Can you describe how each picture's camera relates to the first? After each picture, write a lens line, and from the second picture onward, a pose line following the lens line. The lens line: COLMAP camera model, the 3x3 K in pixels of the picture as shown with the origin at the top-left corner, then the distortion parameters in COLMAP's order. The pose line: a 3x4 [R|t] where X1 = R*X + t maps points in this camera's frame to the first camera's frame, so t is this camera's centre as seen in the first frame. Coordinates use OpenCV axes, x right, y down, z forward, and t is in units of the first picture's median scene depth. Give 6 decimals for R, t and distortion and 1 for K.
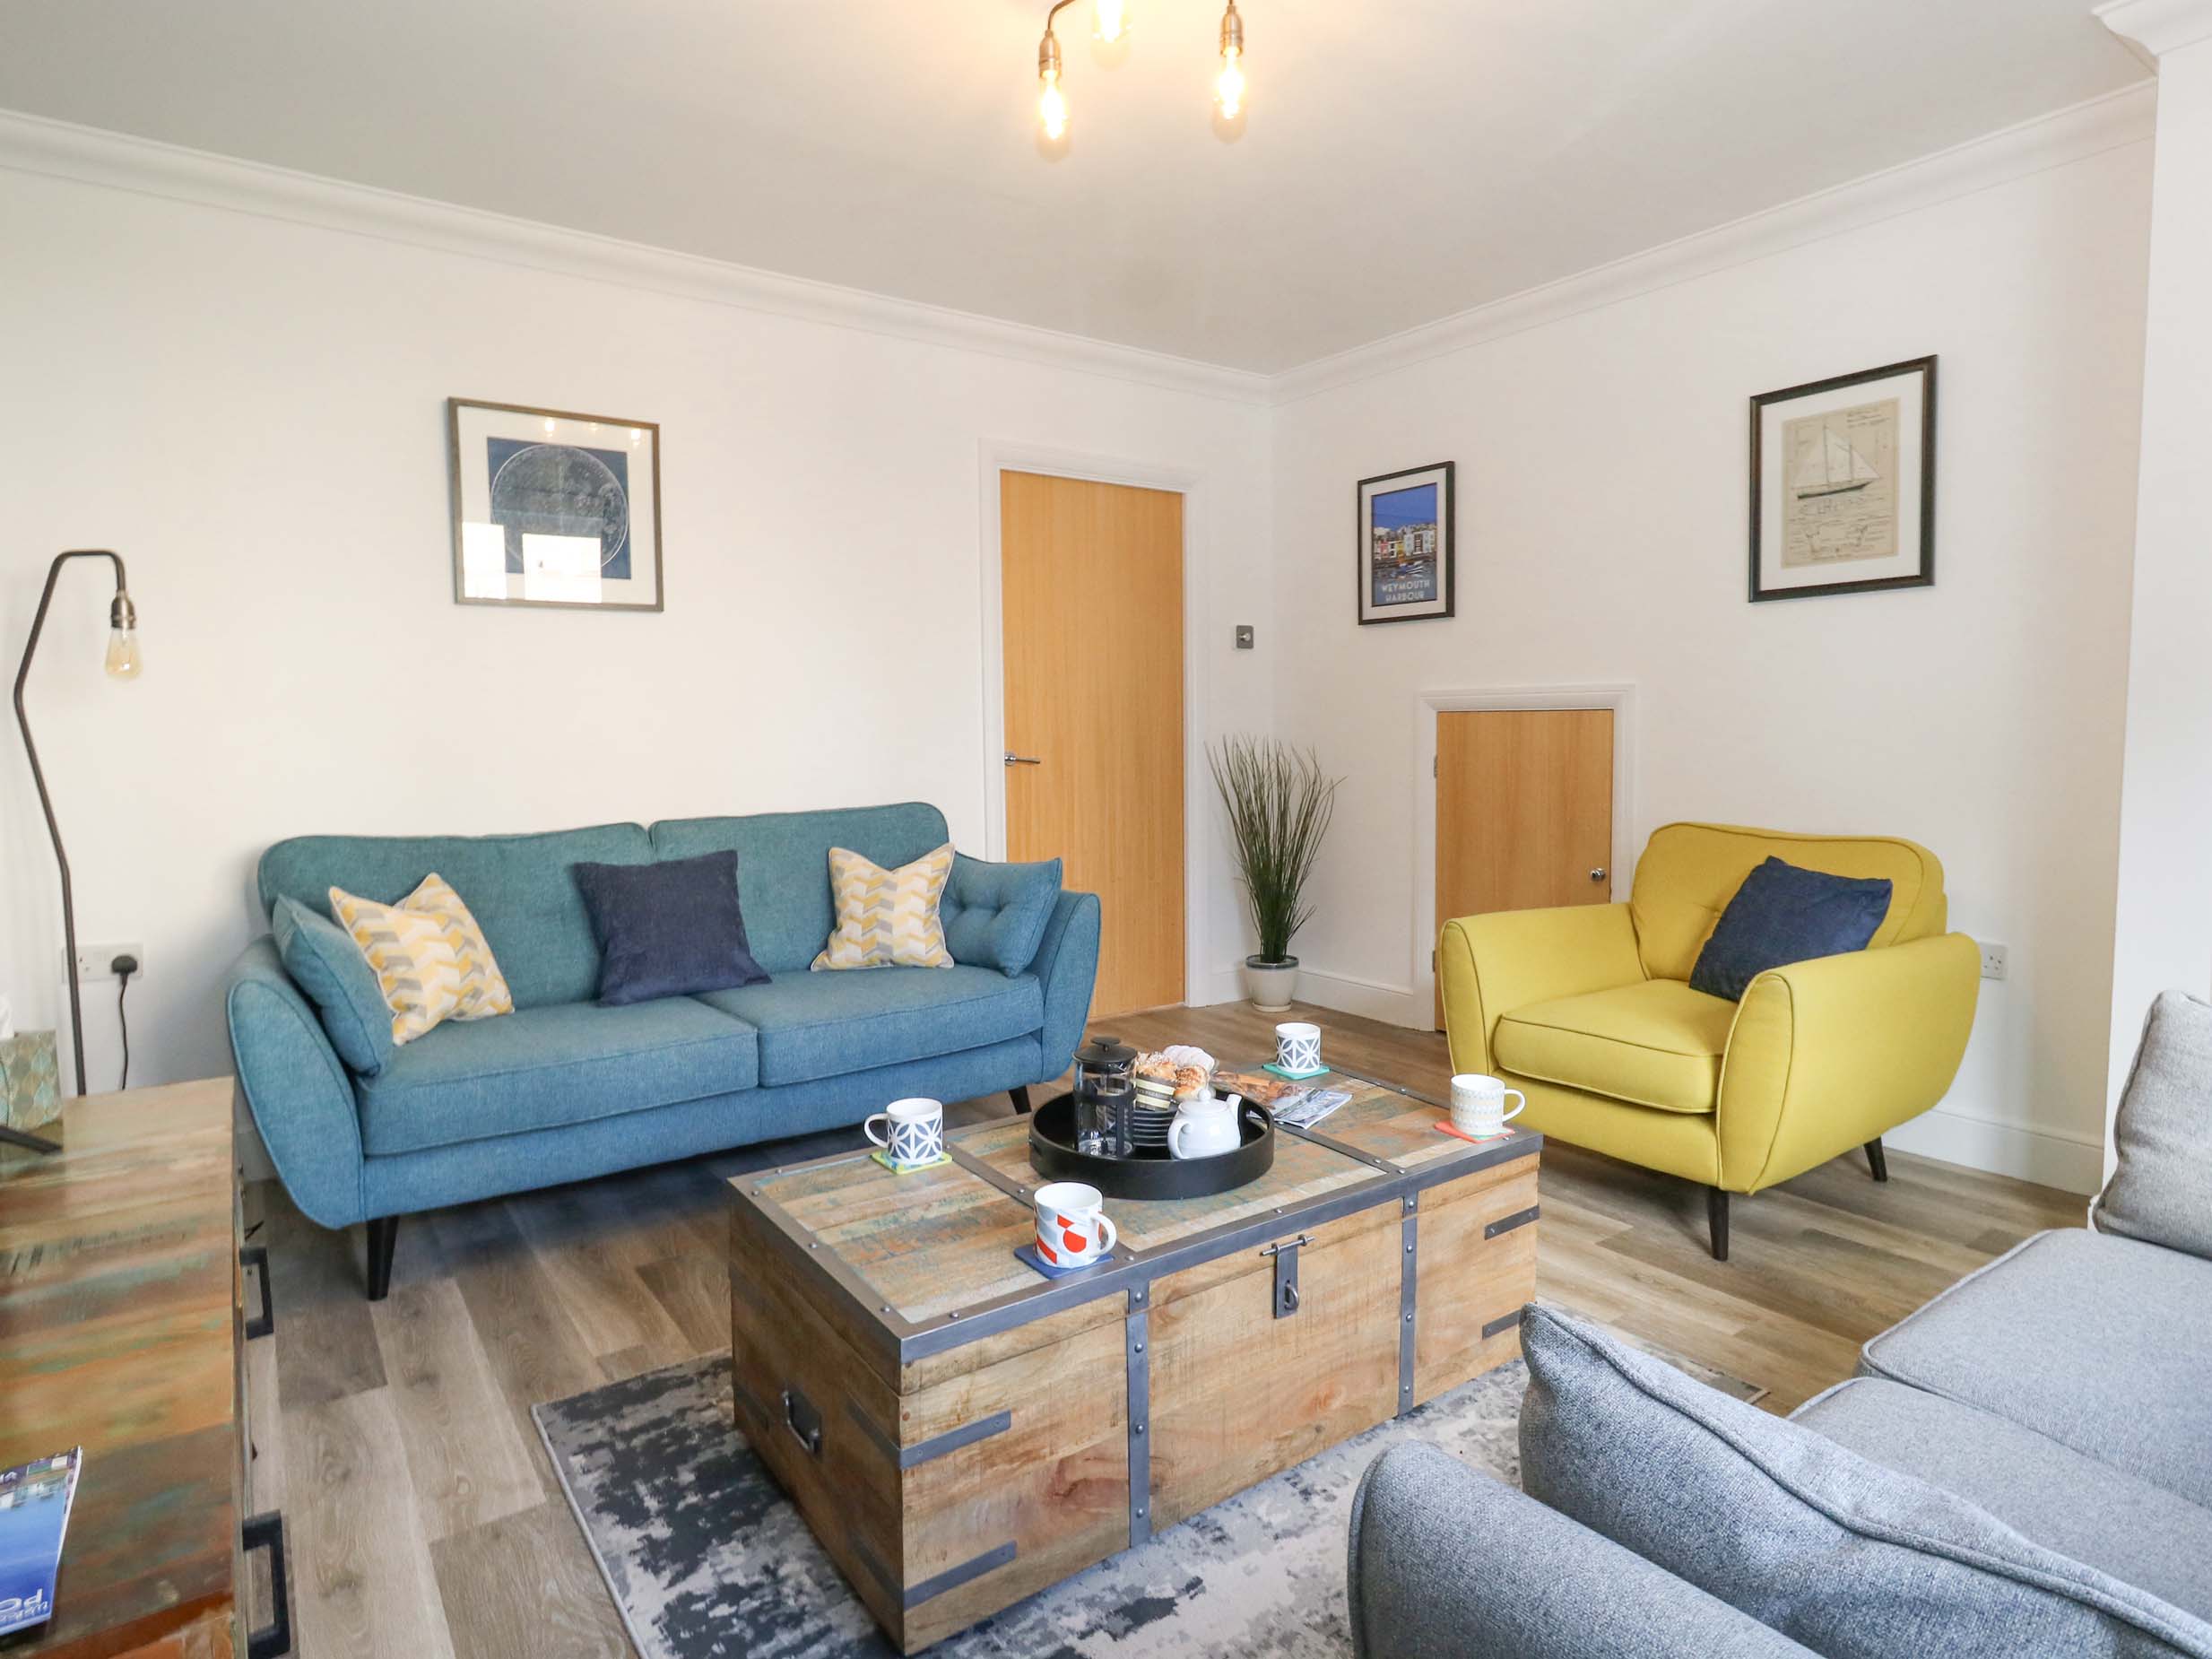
lens RADIAL K [[1240.2, 0, 1142.7], [0, 1240.2, 818.3], [0, 0, 1]] dist [-0.001004, 0.000490]
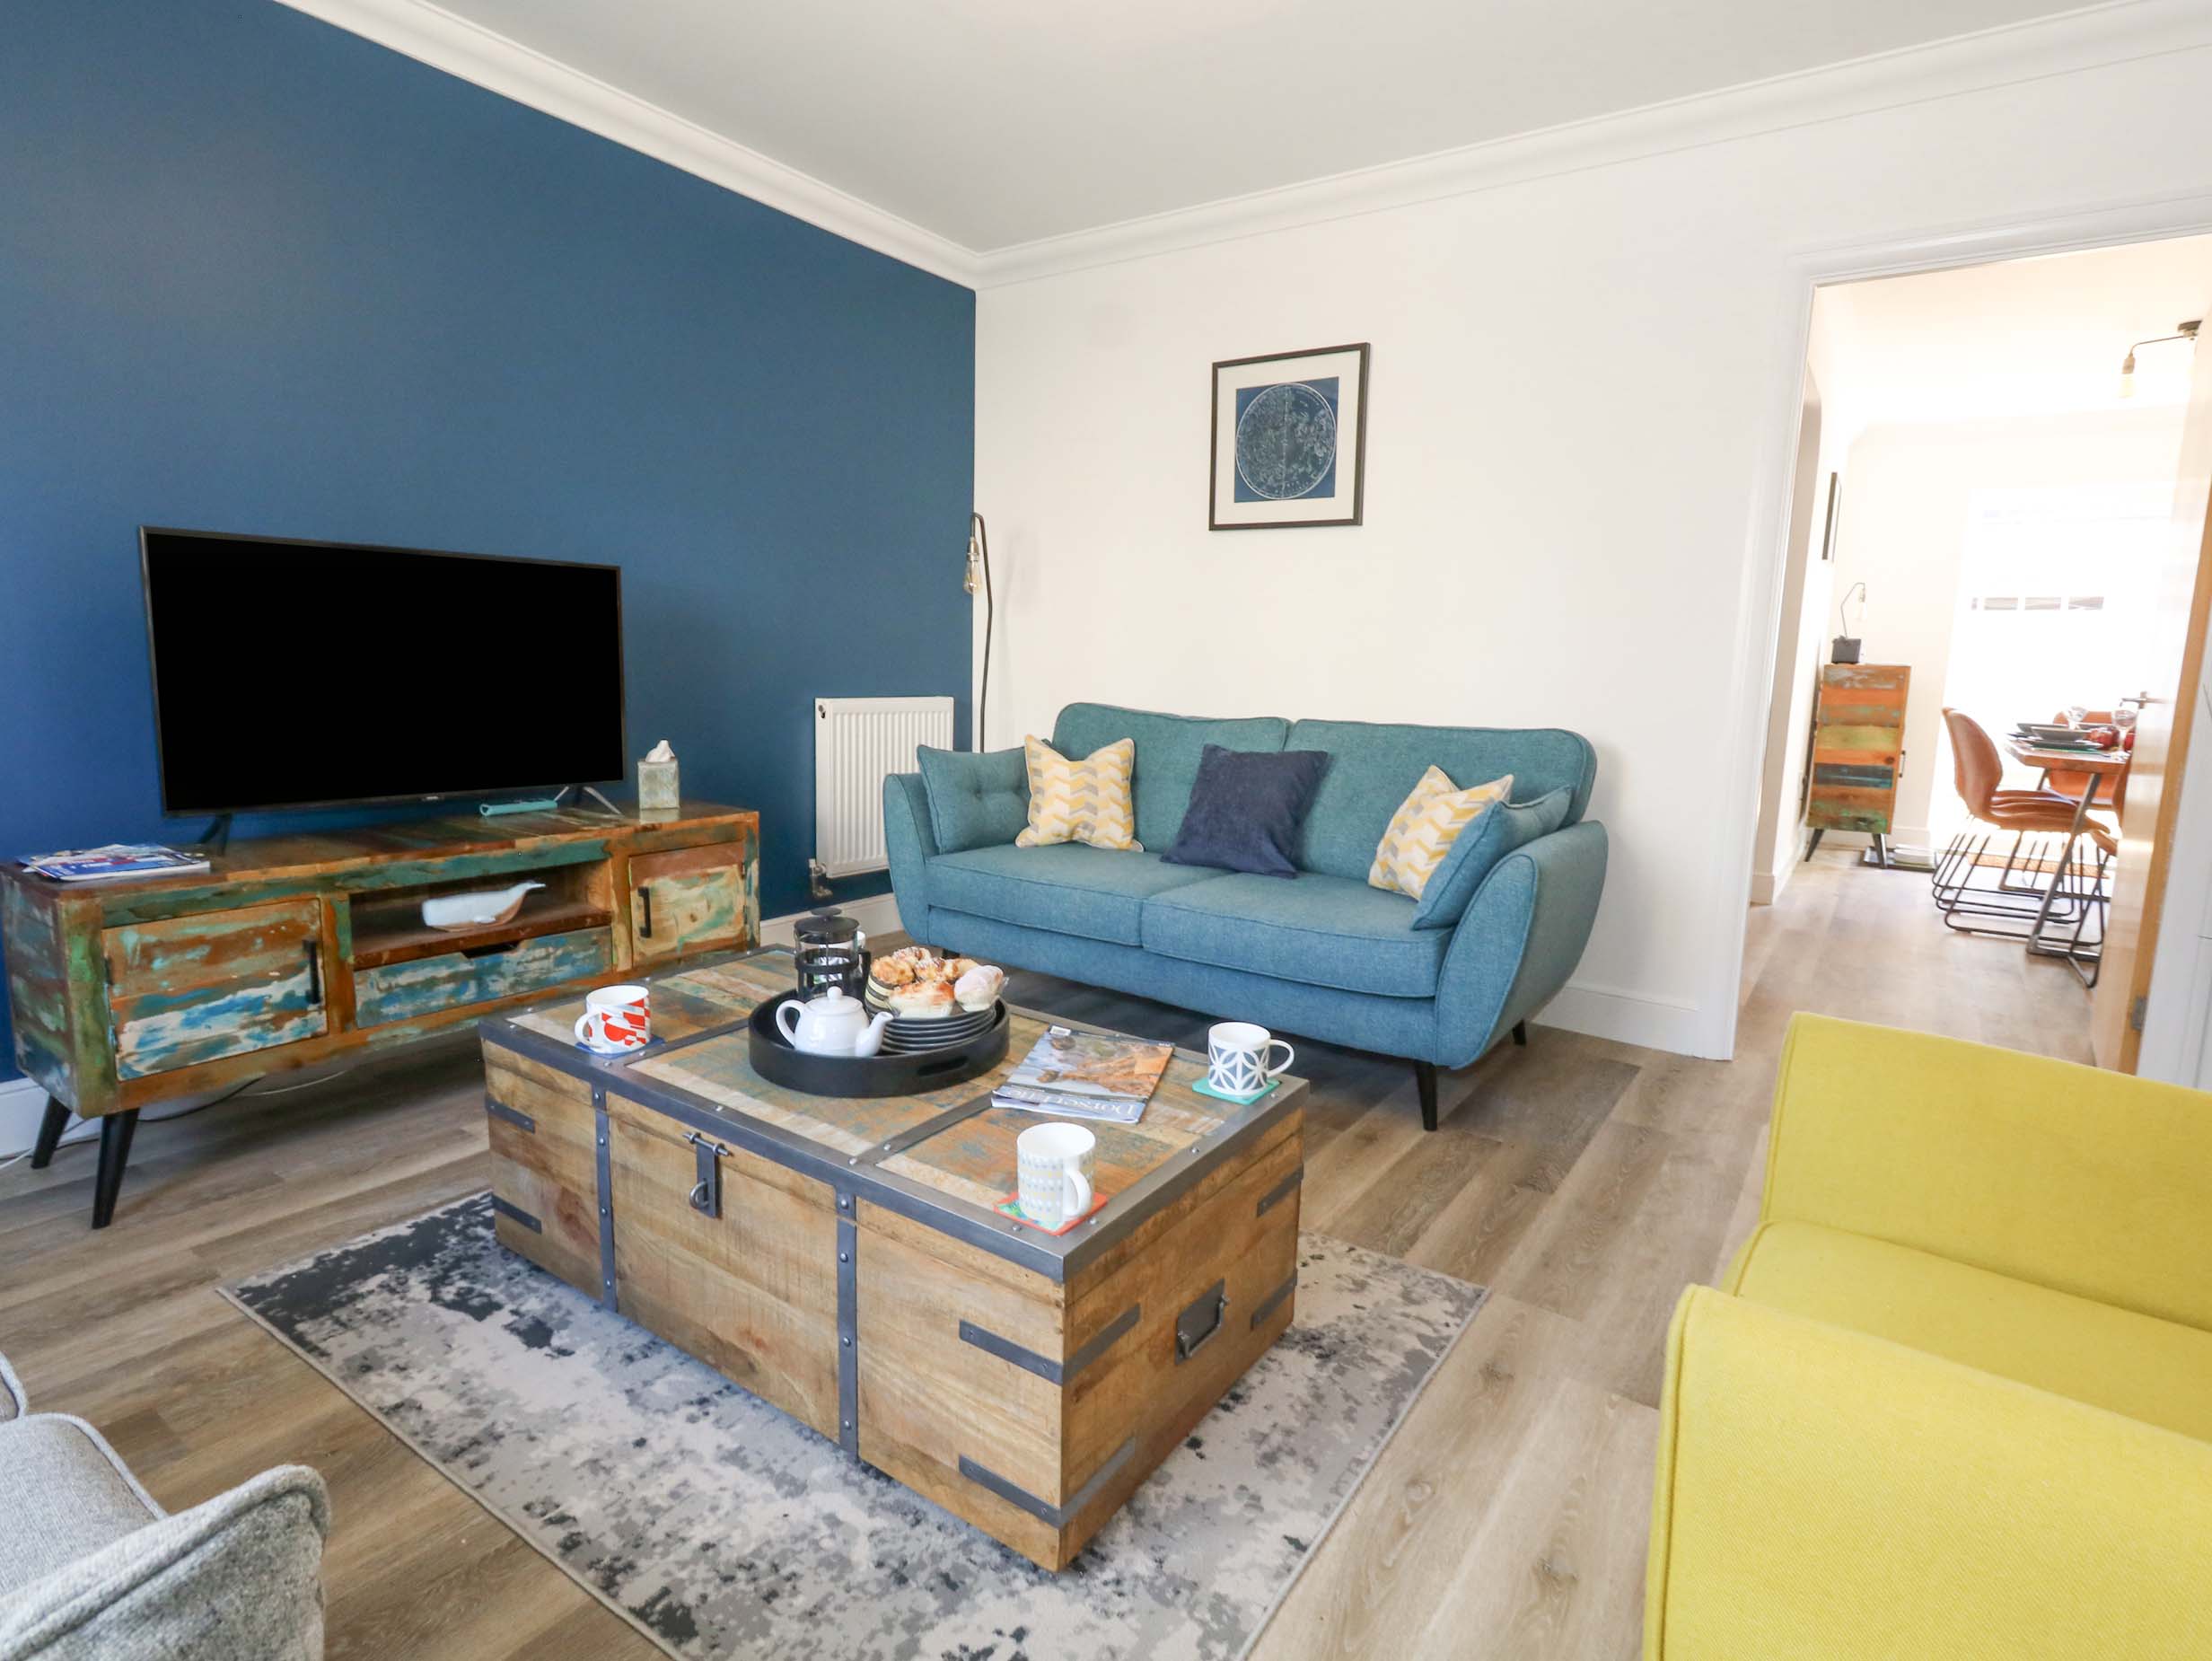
lens RADIAL K [[1147.3, 0, 1123.1], [0, 1147.3, 815.7], [0, 0, 1]] dist [-0.002796, -0.001467]
pose [[0.330487, 0.153998, -0.931162, 0.590226], [-0.106201, 0.986401, 0.125440, -0.027380], [0.937817, 0.057434, 0.342347, 0.581613]]
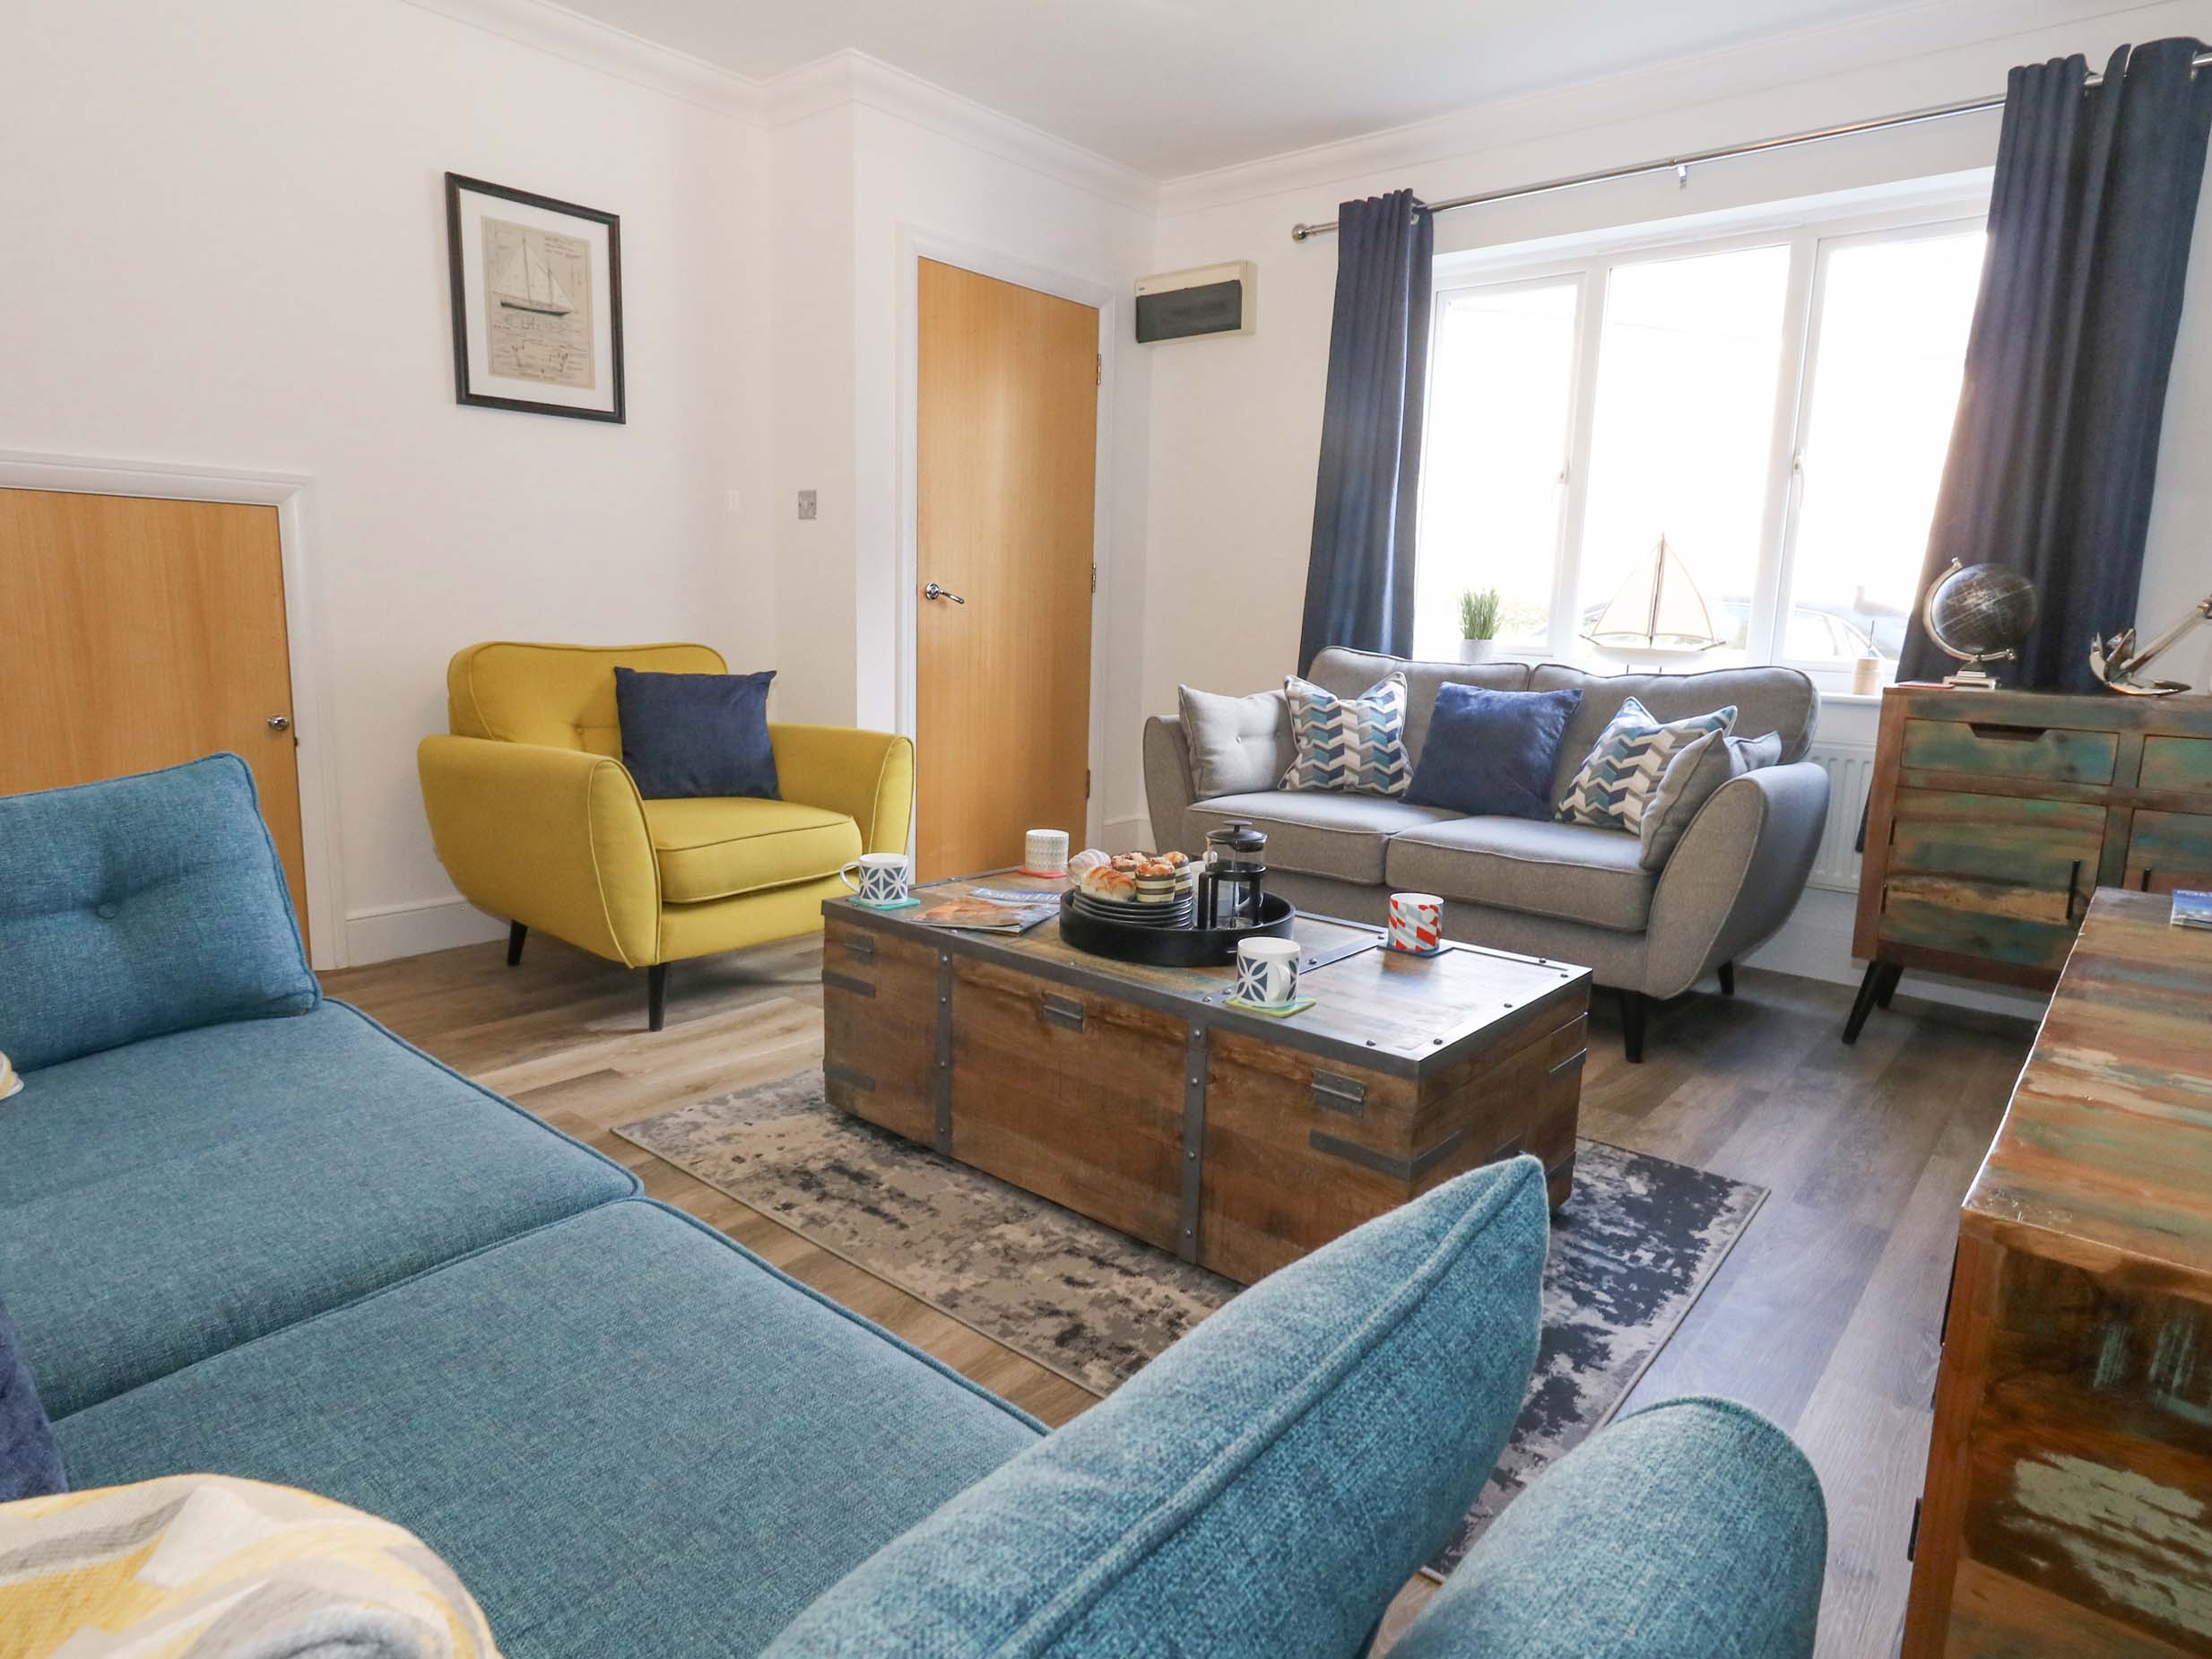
lens RADIAL K [[1266.0, 0, 1110.0], [0, 1266.0, 820.6], [0, 0, 1]] dist [-0.001724, -0.000253]
pose [[-0.228382, -0.163611, 0.959725, -0.670040], [0.050693, 0.982442, 0.179547, -0.013843], [-0.972251, 0.089657, -0.216078, 0.863095]]
